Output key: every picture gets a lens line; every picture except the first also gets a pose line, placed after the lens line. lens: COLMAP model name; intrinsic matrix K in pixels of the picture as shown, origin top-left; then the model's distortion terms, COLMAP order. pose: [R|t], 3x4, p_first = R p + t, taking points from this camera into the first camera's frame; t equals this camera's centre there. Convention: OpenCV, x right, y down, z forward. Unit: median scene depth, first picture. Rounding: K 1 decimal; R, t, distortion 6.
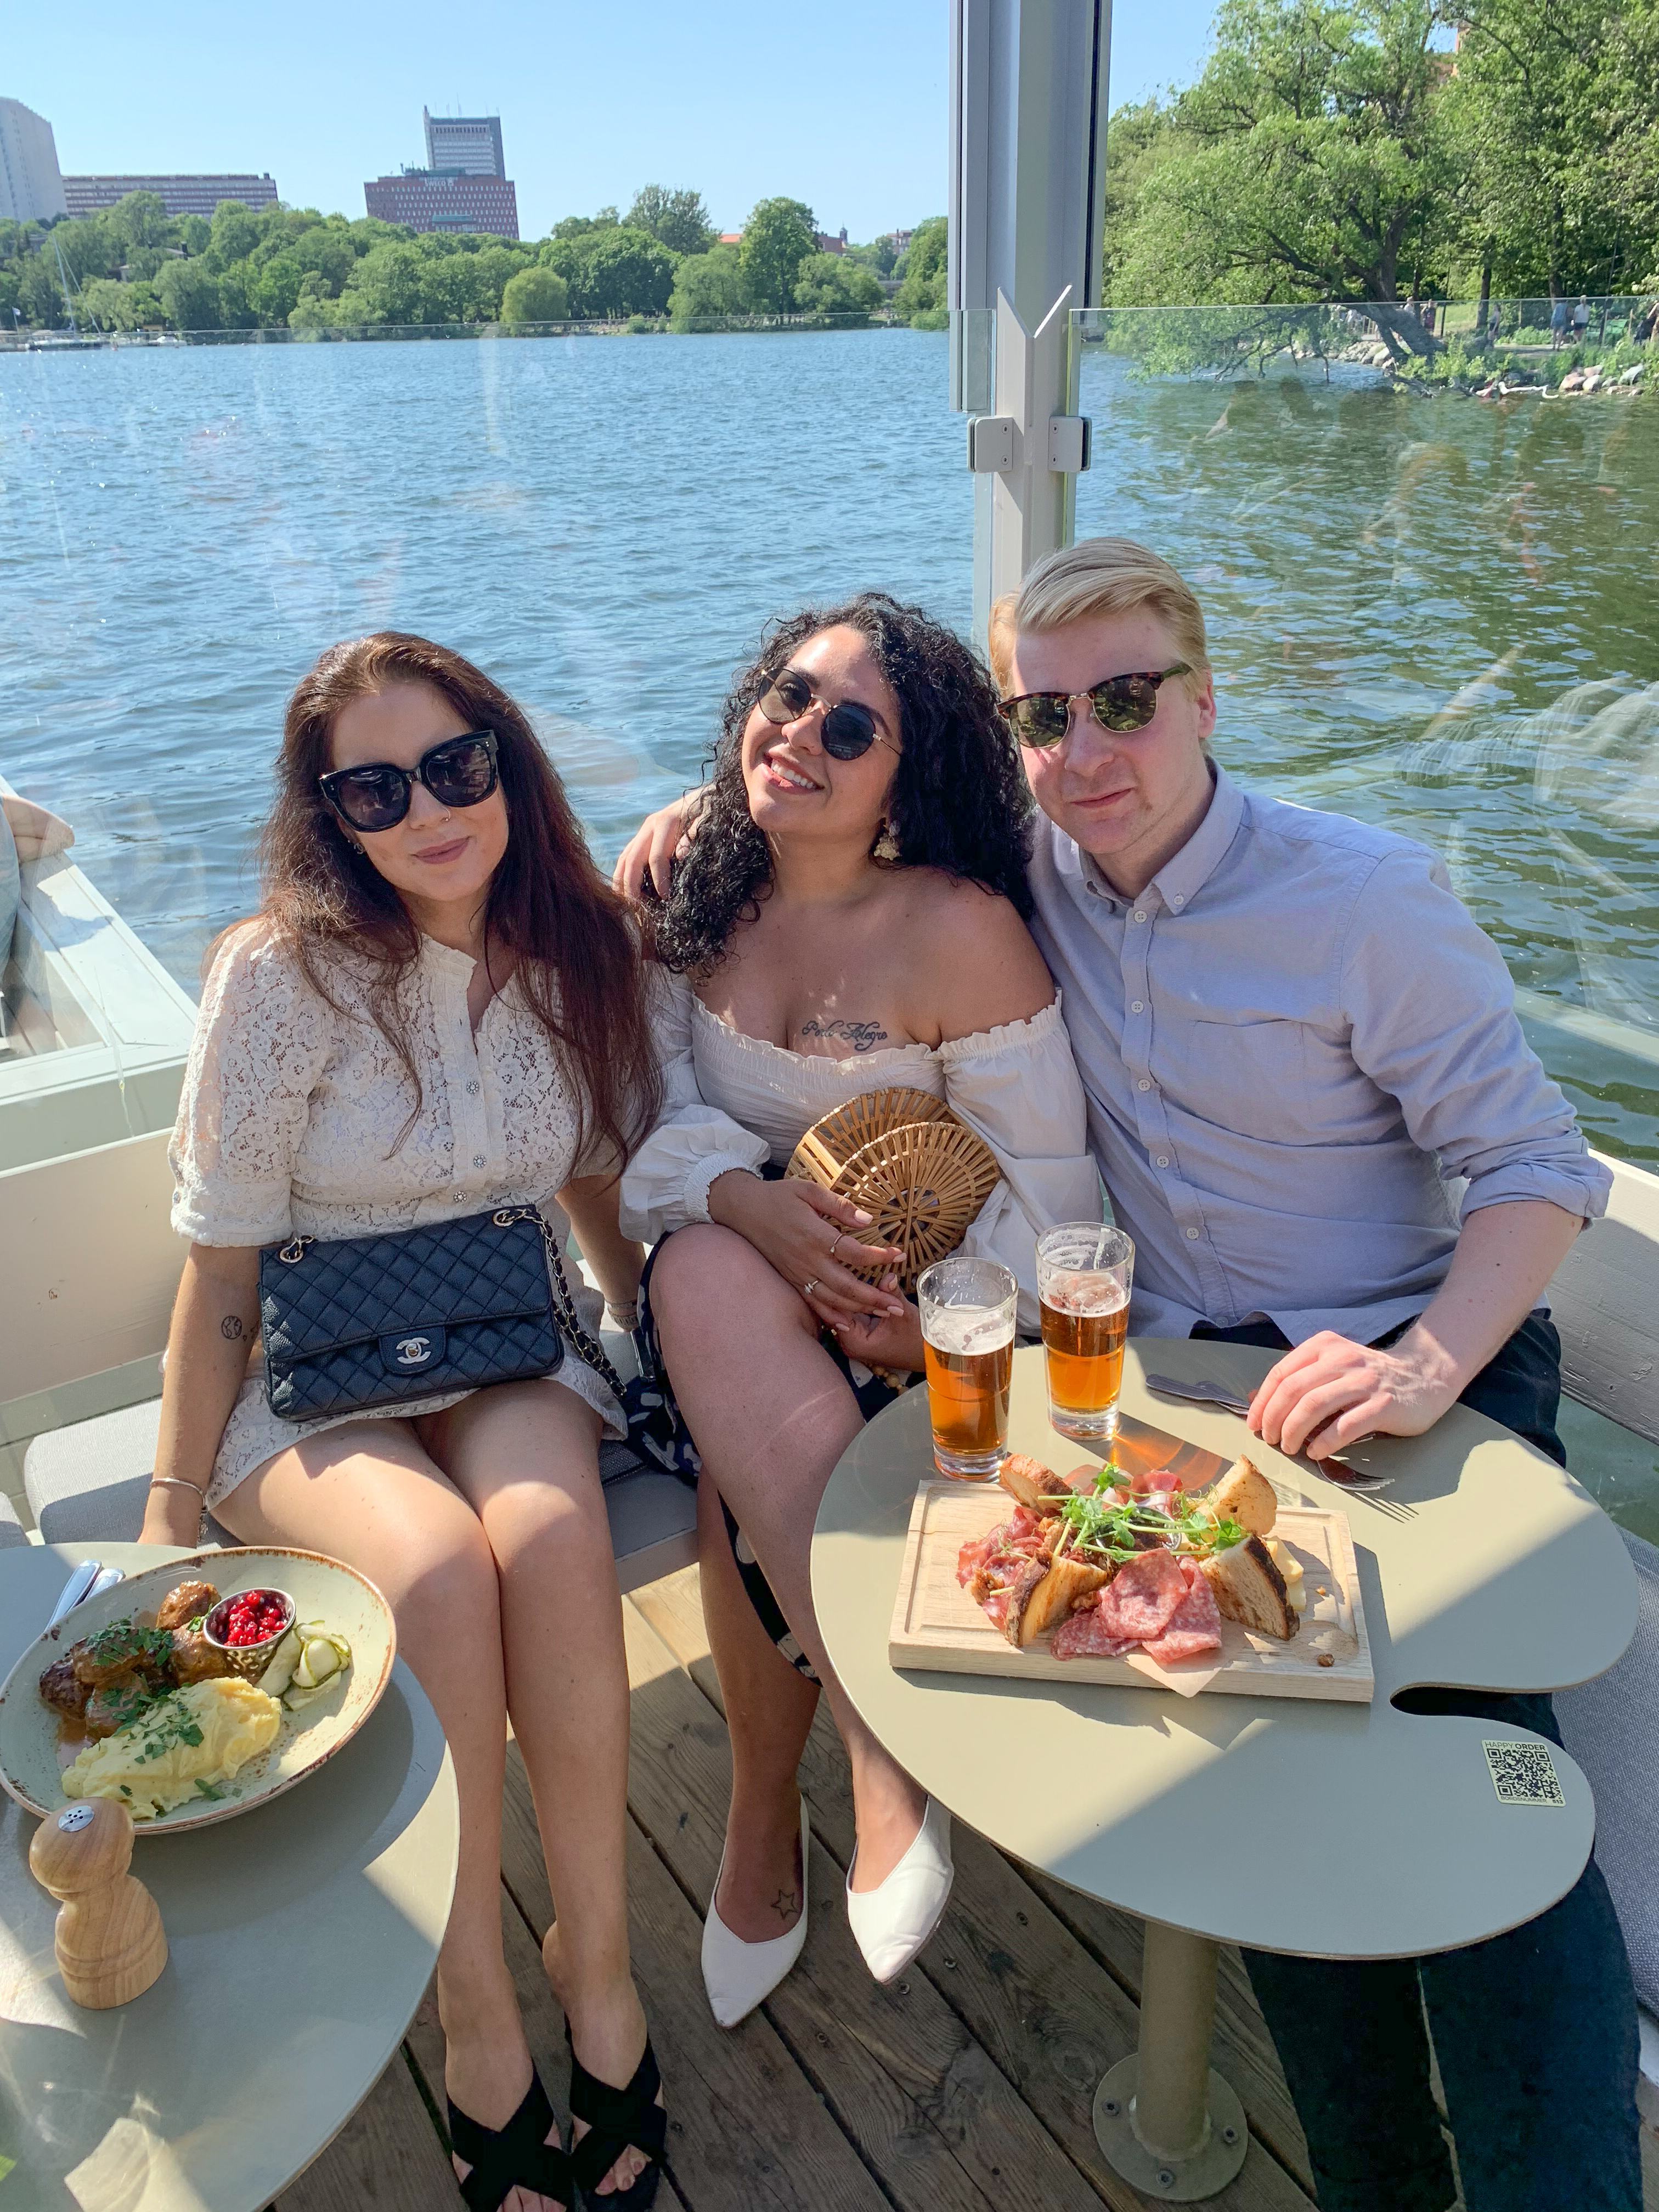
lens RADIAL K [[1673.8, 0, 819.4], [0, 1673.8, 1118.6], [0, 0, 1]] dist [0.008982, -0.006716]
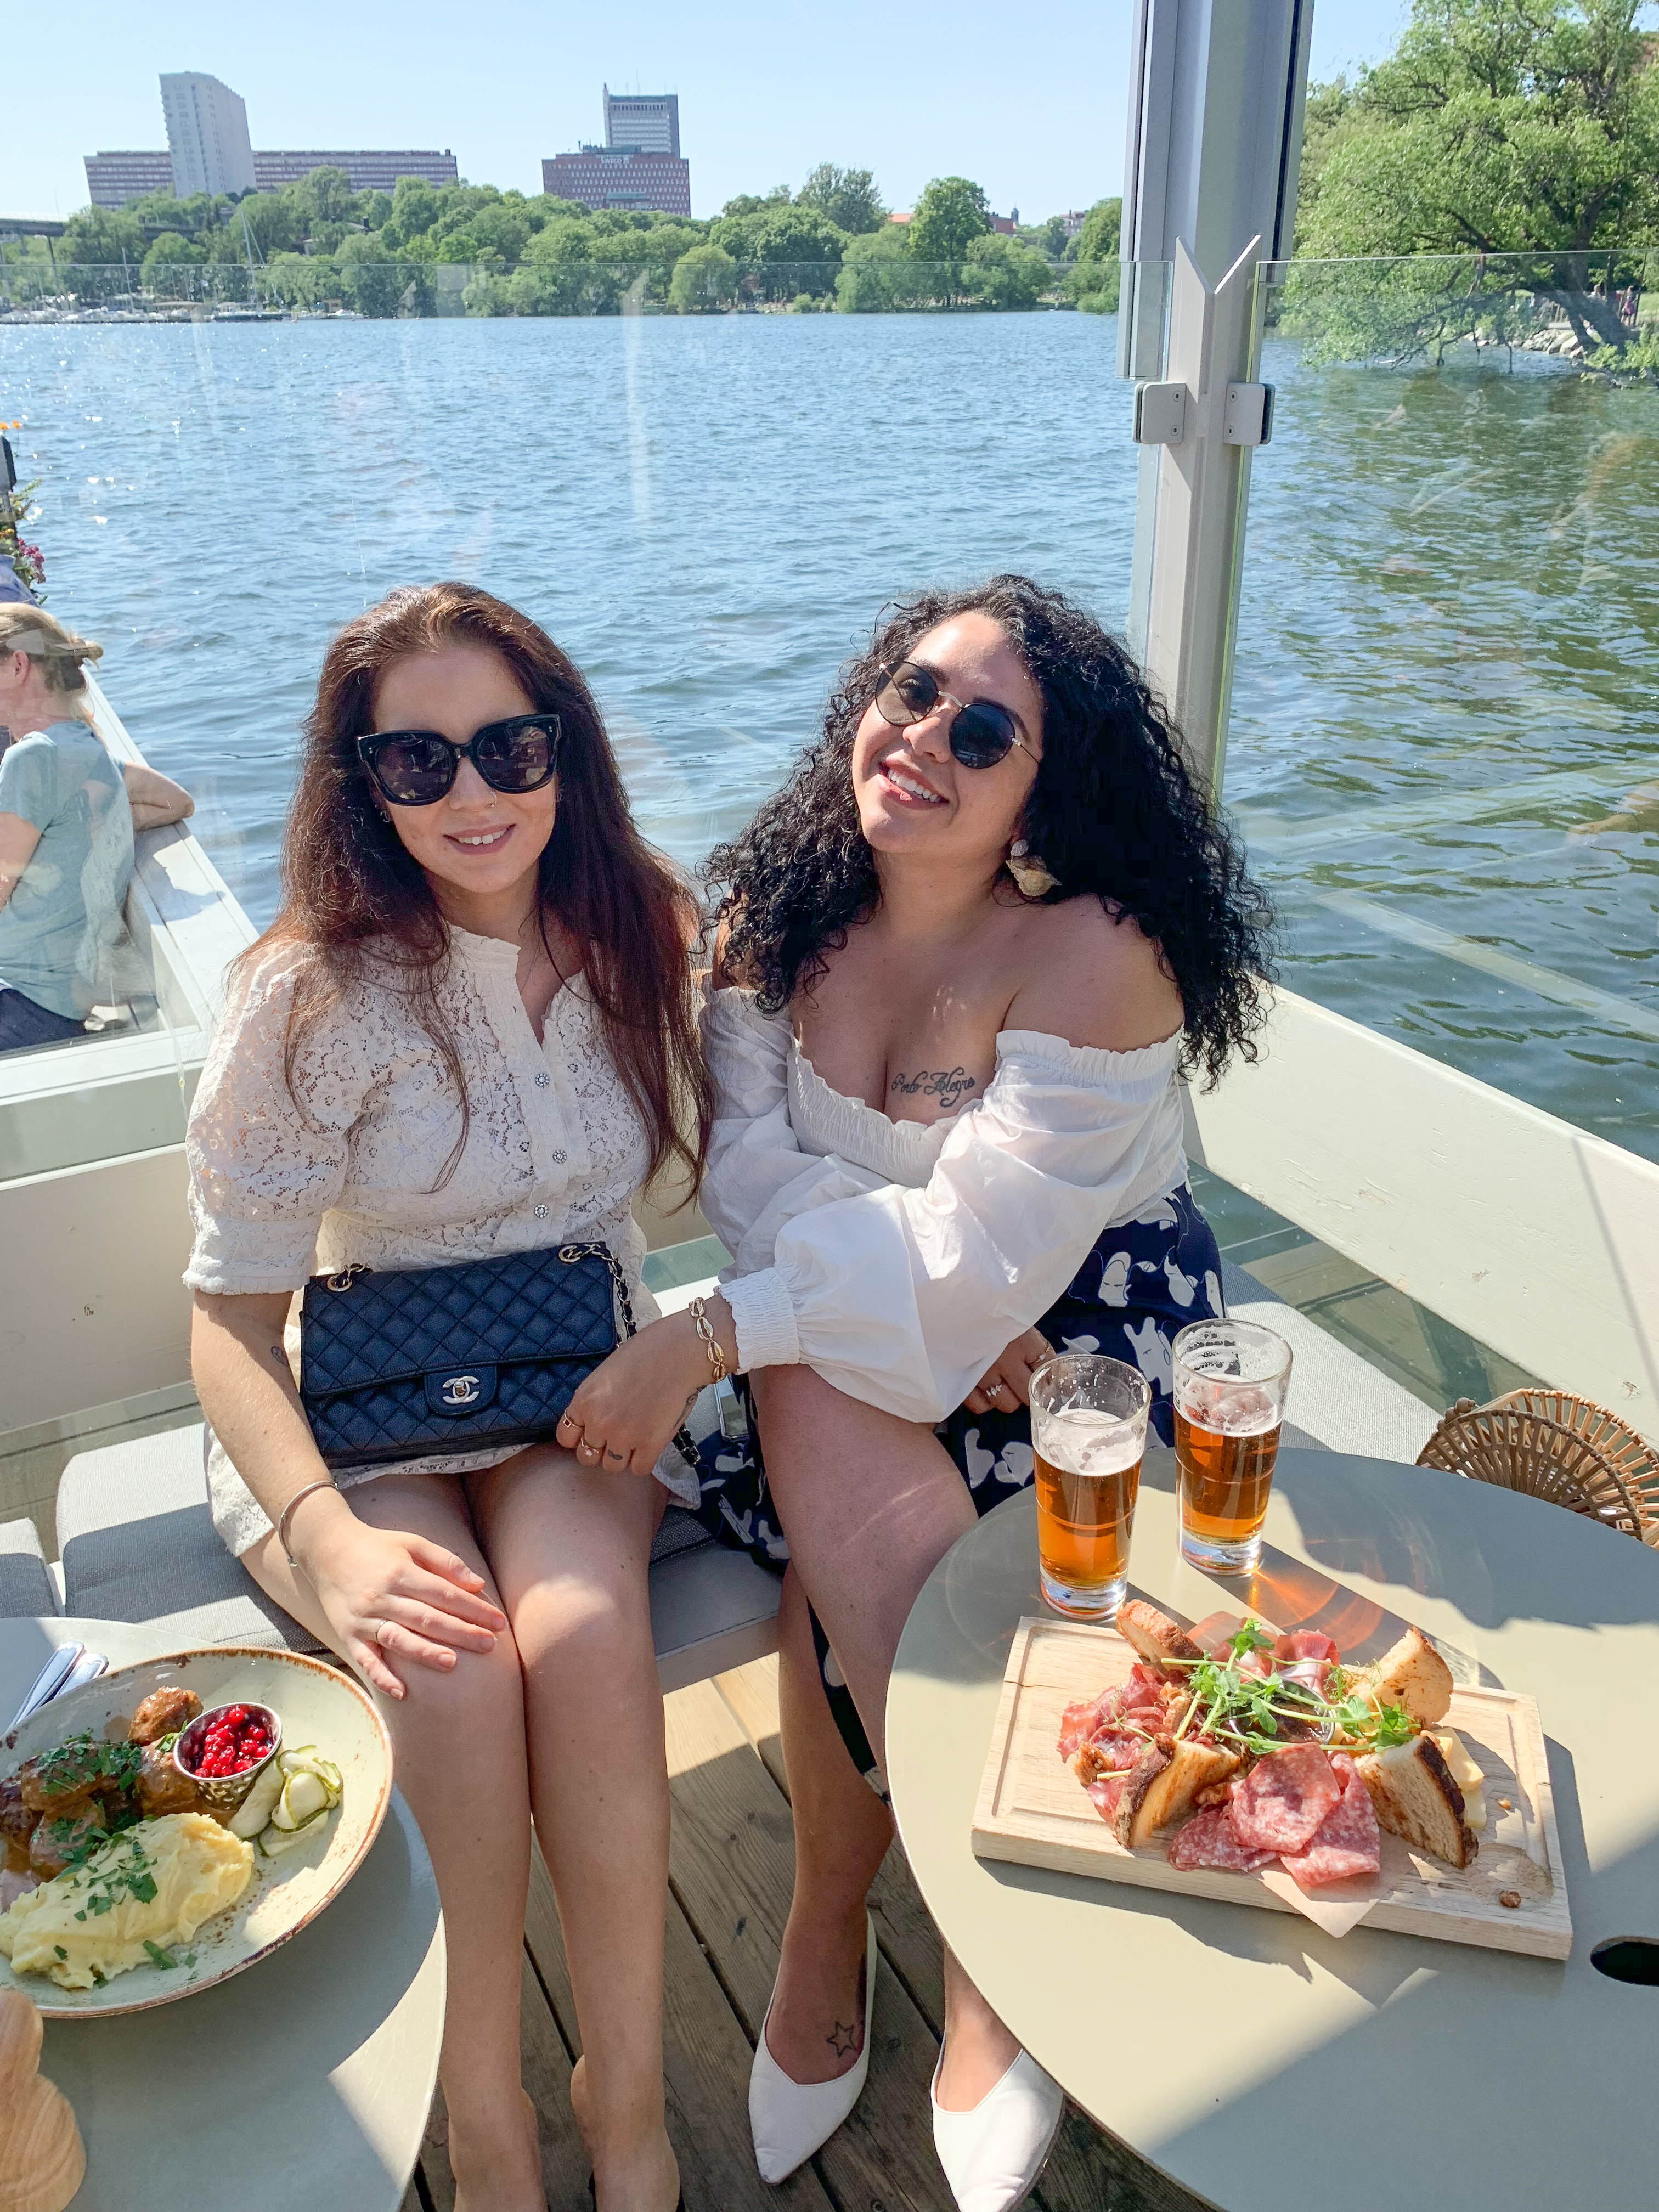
lens RADIAL K [[1673.8, 0, 814.7], [0, 1673.8, 1108.8], [0, 0, 1]] dist [0.008982, -0.006716]
pose [[0.995724, 0.050373, -0.077434, 0.006417], [-0.050006, 0.998727, 0.006671, -0.031913], [0.077672, -0.002770, 0.996975, 0.105959]]
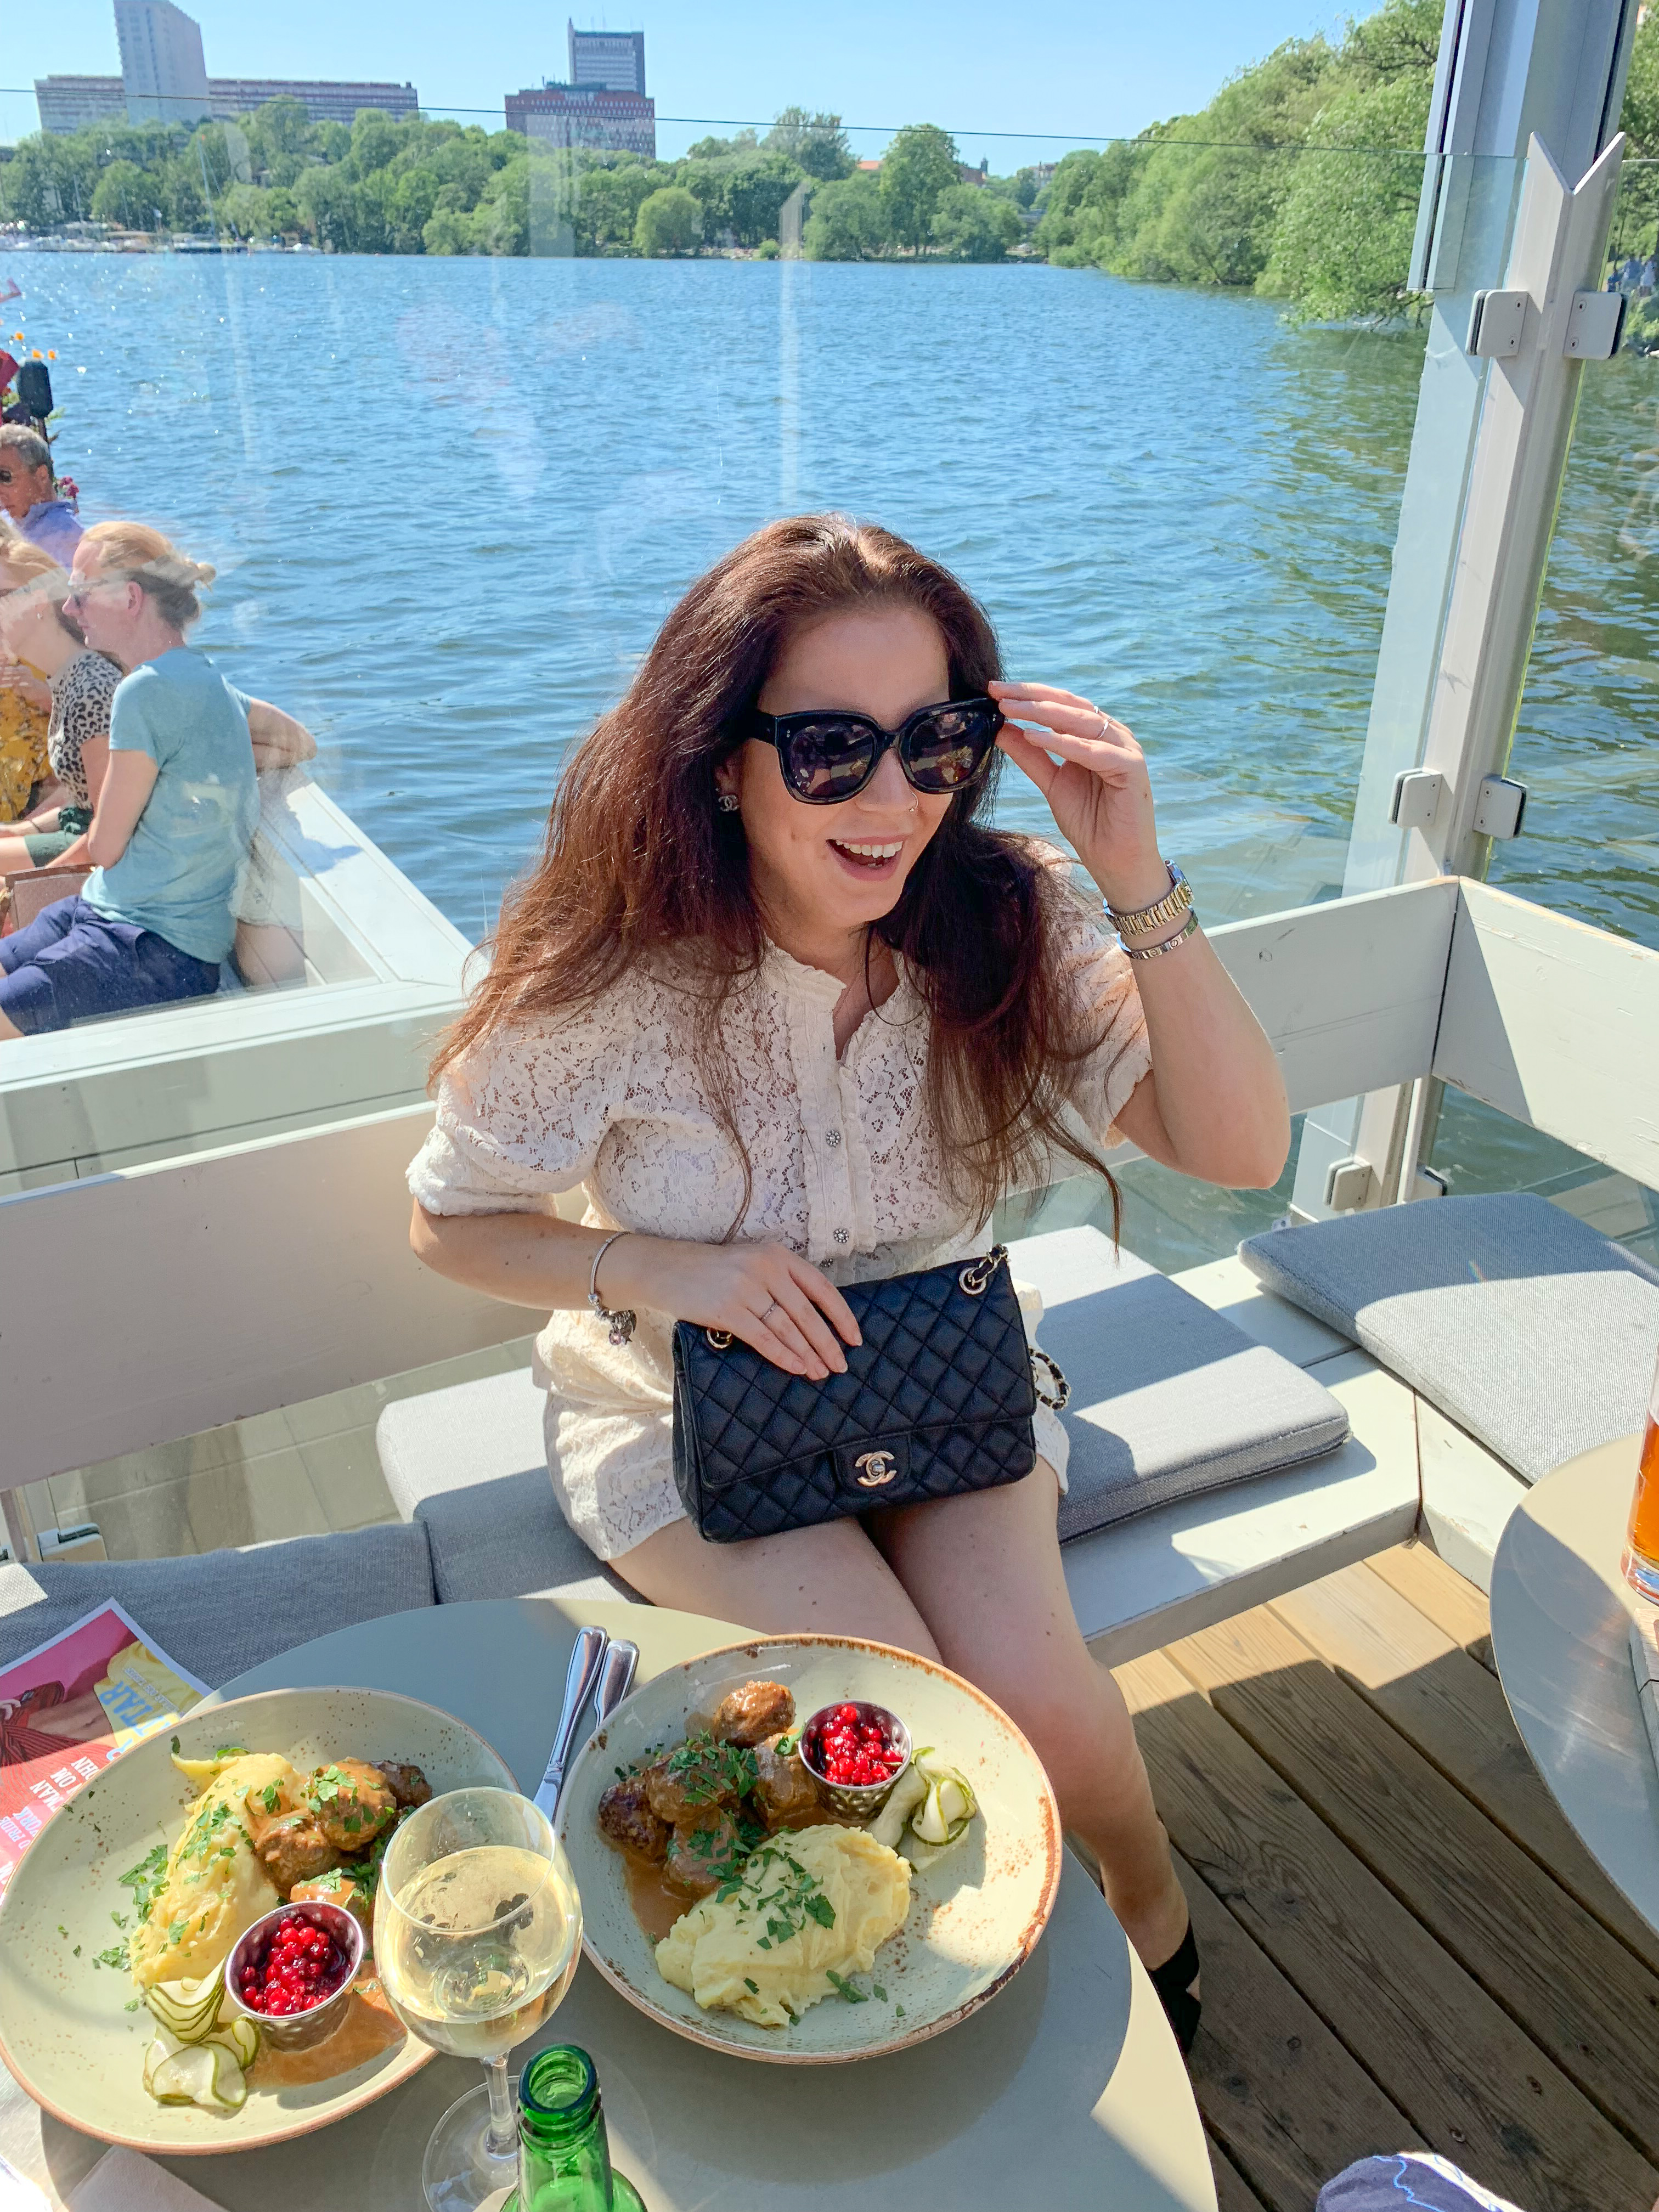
lens RADIAL K [[1673.8, 0, 808.5], [0, 1673.8, 1111.4], [0, 0, 1]] dist [0.008982, -0.006716]
pose [[0.996569, 0.064763, -0.051545, -0.222215], [-0.063210, 0.997512, 0.031200, -0.010739], [0.053437, -0.027835, 0.998183, 0.152741]]
